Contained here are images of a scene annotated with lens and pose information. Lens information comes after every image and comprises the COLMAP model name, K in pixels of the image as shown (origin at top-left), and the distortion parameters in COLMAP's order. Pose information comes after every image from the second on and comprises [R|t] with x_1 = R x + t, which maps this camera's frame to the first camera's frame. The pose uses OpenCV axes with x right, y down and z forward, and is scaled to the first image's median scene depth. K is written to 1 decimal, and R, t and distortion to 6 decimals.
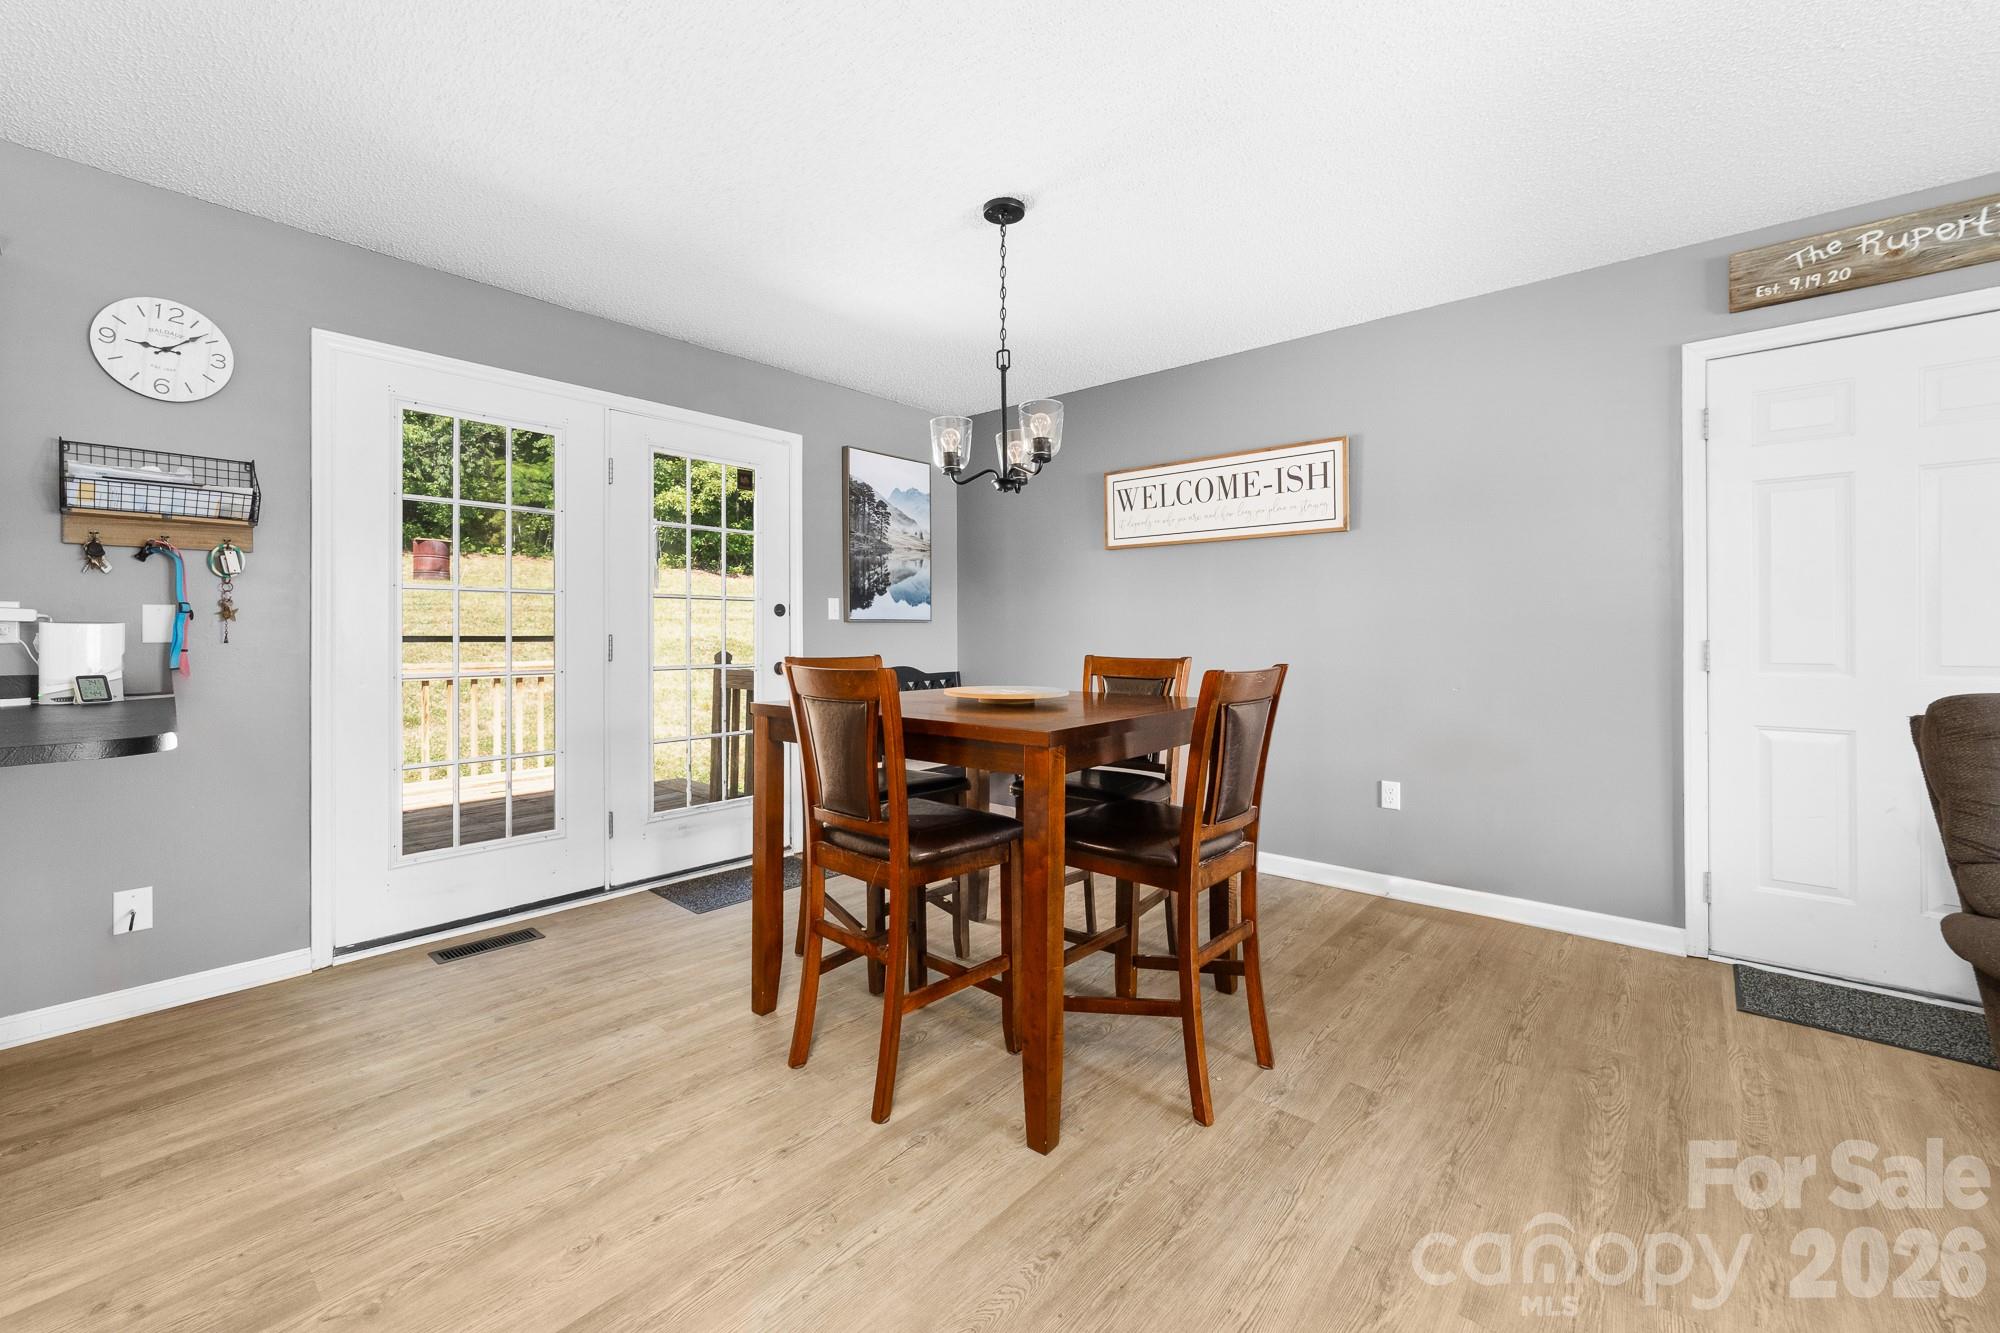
lens RADIAL K [[795.4, 0, 986.1], [0, 795.4, 609.6], [0, 0, 1]] dist [-0.011558, 0.004849]
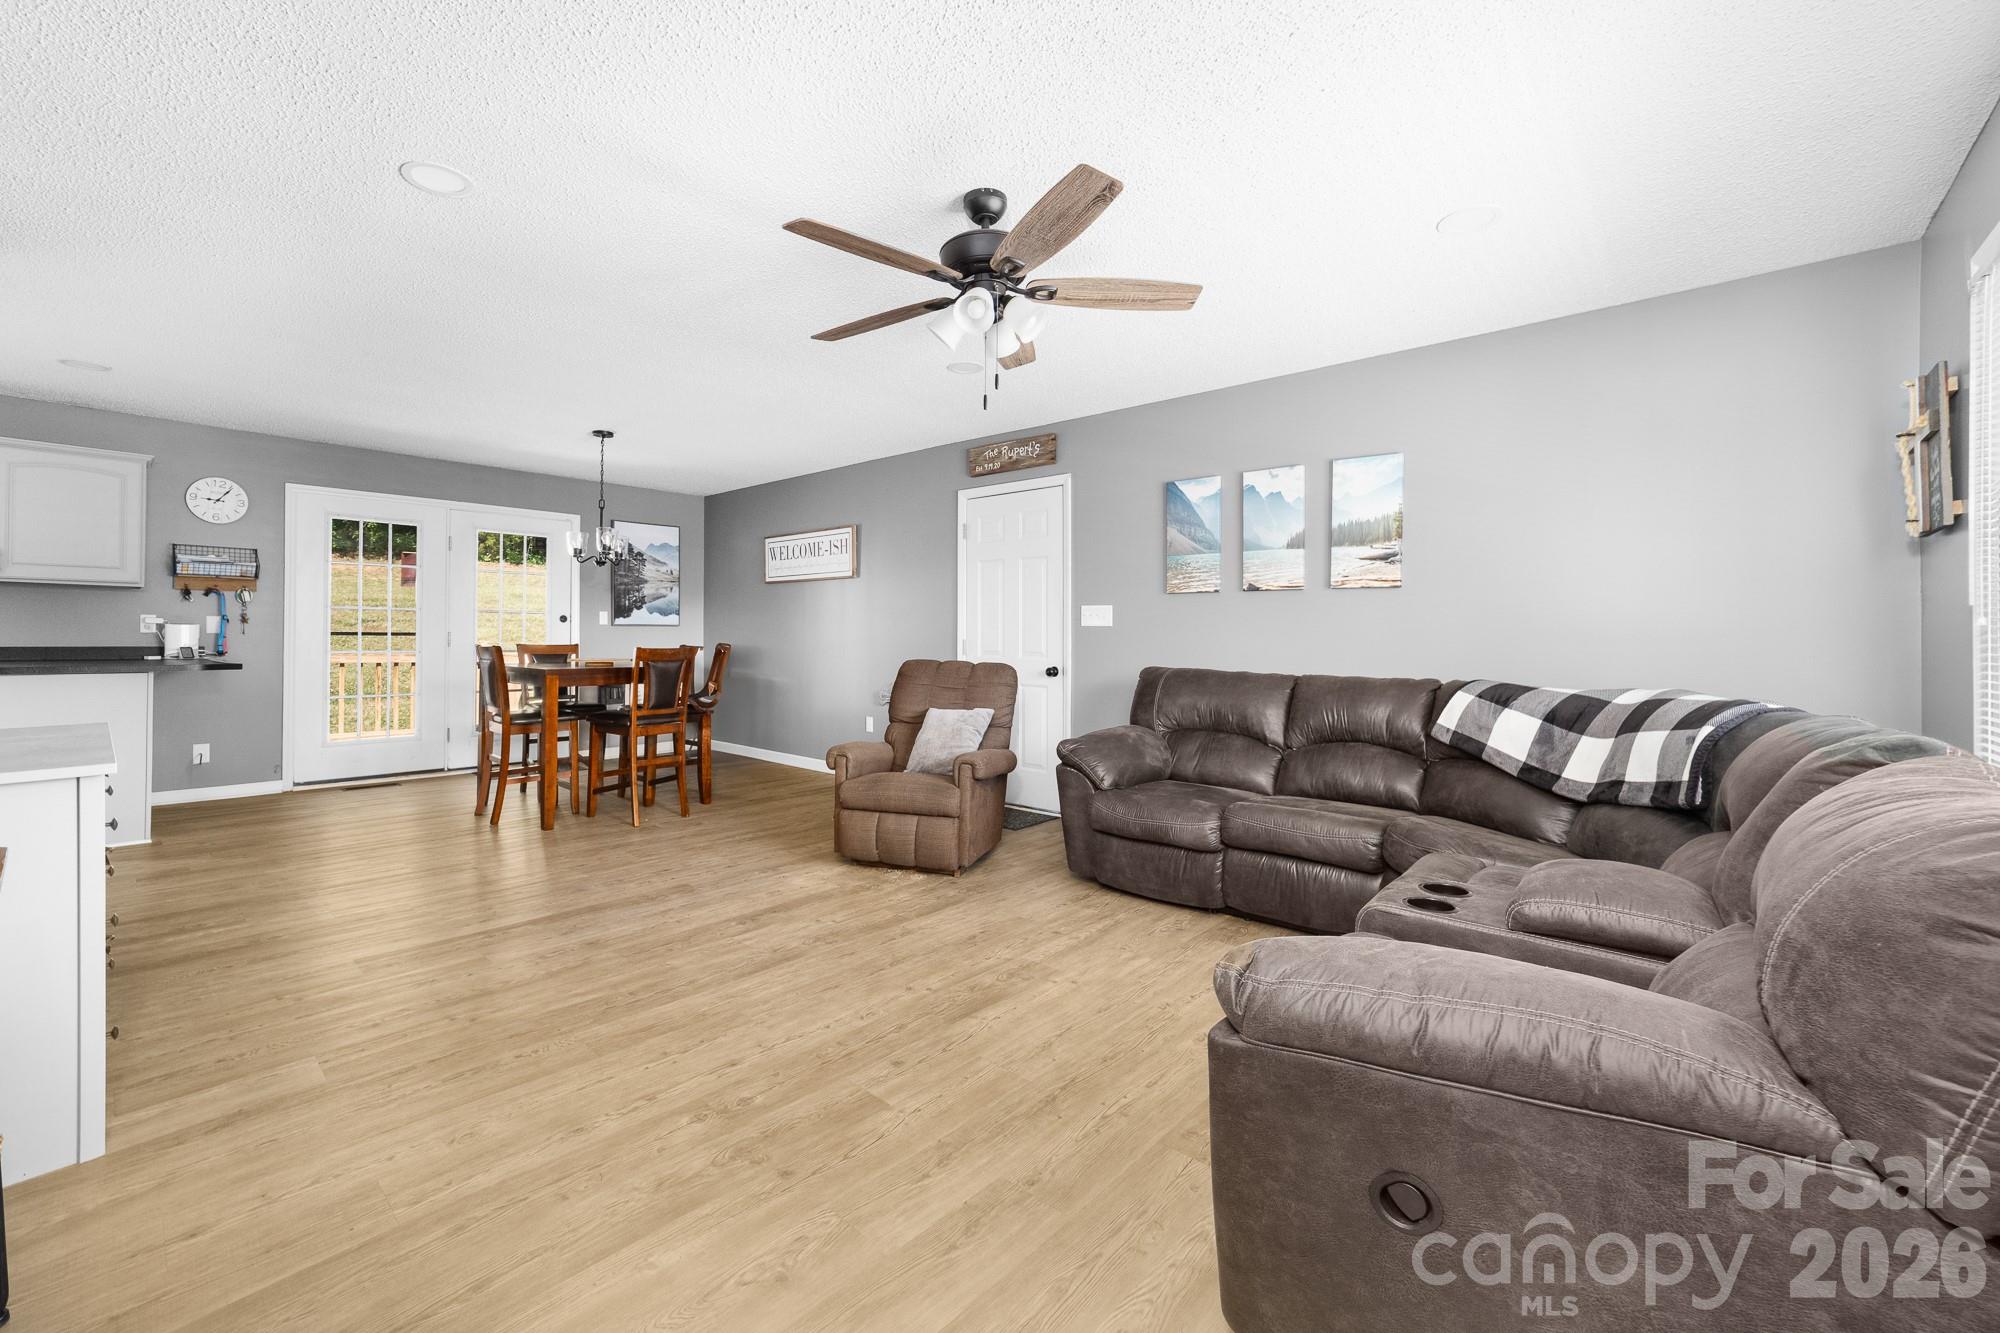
lens RADIAL K [[795.4, 0, 983.5], [0, 795.4, 610.9], [0, 0, 1]] dist [-0.011558, 0.004849]
pose [[0.999891, 0.007315, -0.012817, 0.772229], [-0.007353, 0.999969, -0.002920, -0.020320], [0.012796, 0.003014, 0.999914, -0.805366]]
